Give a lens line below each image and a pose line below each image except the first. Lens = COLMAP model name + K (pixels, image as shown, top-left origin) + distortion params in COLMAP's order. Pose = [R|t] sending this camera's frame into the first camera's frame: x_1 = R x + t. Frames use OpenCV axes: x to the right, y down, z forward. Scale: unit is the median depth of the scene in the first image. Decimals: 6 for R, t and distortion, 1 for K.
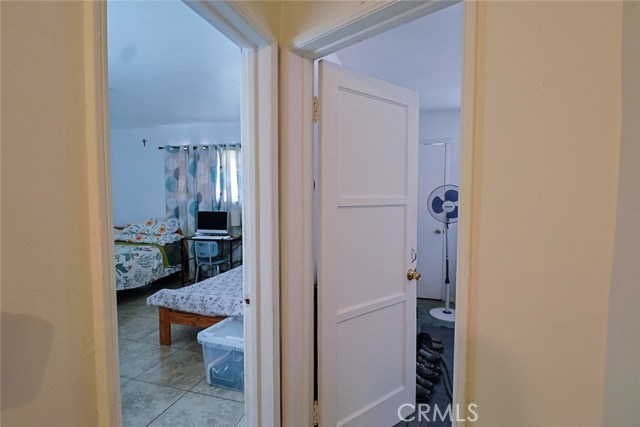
lens RADIAL K [[331.5, 0, 325.4], [0, 331.5, 208.8], [0, 0, 1]] dist [-0.002315, -0.007199]
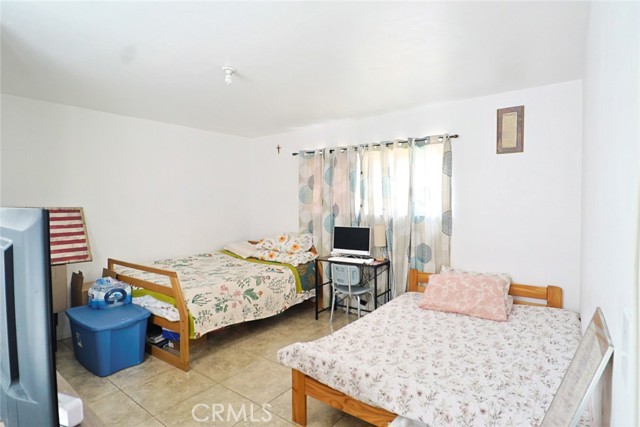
lens RADIAL K [[331.5, 0, 318.9], [0, 331.5, 215.3], [0, 0, 1]] dist [-0.002315, -0.007199]
pose [[0.928512, 0.009873, -0.371170, -0.117256], [-0.014234, 0.999858, -0.009013, -0.013404], [0.371029, 0.013652, 0.928521, 0.222311]]
